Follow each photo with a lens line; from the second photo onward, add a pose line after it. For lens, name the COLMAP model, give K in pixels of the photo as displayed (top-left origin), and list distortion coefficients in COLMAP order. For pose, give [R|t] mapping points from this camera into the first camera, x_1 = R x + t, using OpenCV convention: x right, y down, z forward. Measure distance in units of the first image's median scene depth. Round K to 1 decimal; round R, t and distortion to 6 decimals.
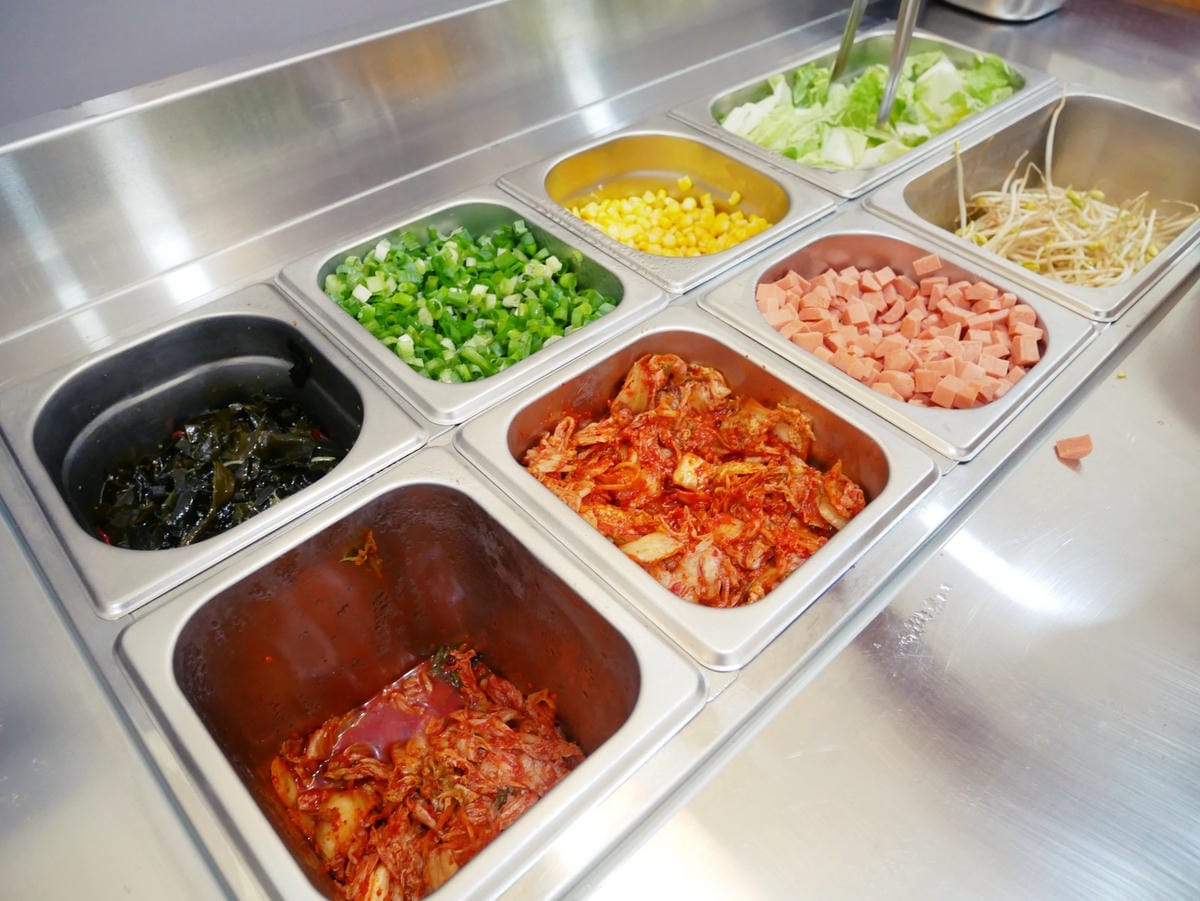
lens RADIAL K [[891.6, 0, 607.5], [0, 891.6, 448.3], [0, 0, 1]] dist [-0.065962, 0.041755]
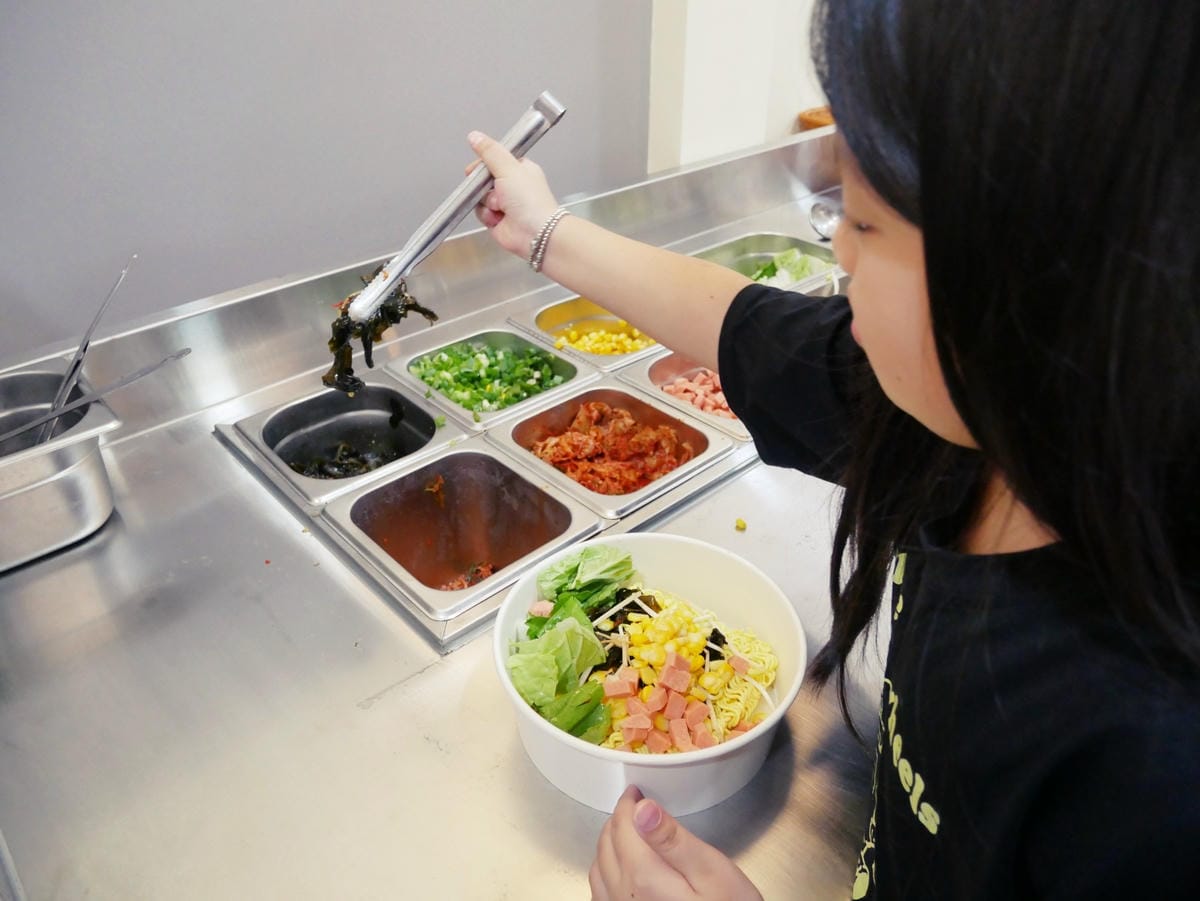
lens RADIAL K [[891.6, 0, 596.3], [0, 891.6, 451.5], [0, 0, 1]] dist [-0.065962, 0.041755]
pose [[0.999858, -0.009724, -0.013797, 0.083899], [0.006395, 0.974677, -0.223525, 0.398284], [0.015621, 0.223405, 0.974601, -0.753325]]
